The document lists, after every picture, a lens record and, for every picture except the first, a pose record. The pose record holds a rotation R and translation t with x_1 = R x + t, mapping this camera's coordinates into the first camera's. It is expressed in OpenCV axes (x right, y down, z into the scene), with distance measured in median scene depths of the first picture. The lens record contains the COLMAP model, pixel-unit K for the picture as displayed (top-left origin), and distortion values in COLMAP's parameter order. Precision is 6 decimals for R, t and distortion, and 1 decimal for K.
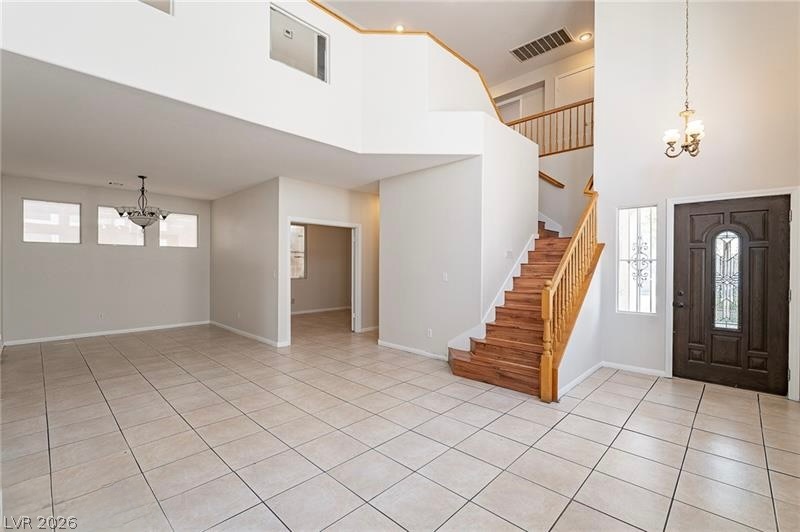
lens RADIAL K [[355.4, 0, 396.4], [0, 355.4, 264.3], [0, 0, 1]] dist [-0.003454, -0.000409]
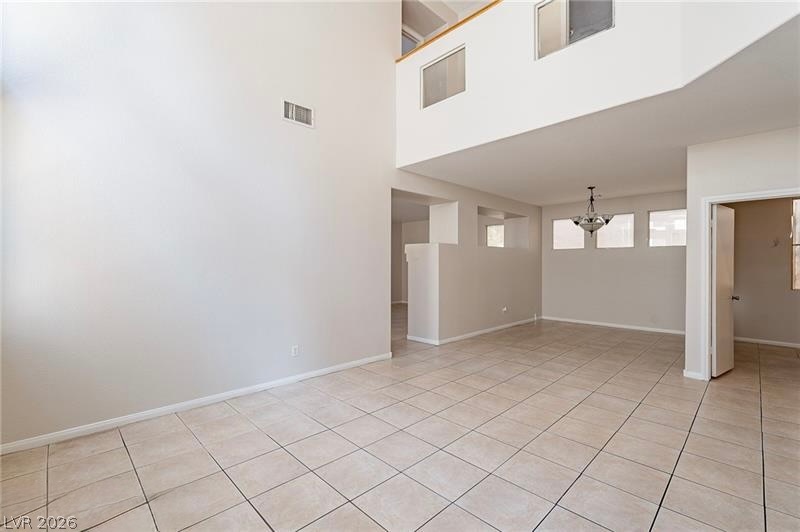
lens RADIAL K [[355.4, 0, 396.4], [0, 355.4, 264.3], [0, 0, 1]] dist [-0.003454, -0.000409]
pose [[-0.030487, -0.001197, -0.999534, 0.590364], [-0.004199, 0.999991, -0.001070, 0.001557], [0.999526, 0.004164, -0.030492, 0.574133]]
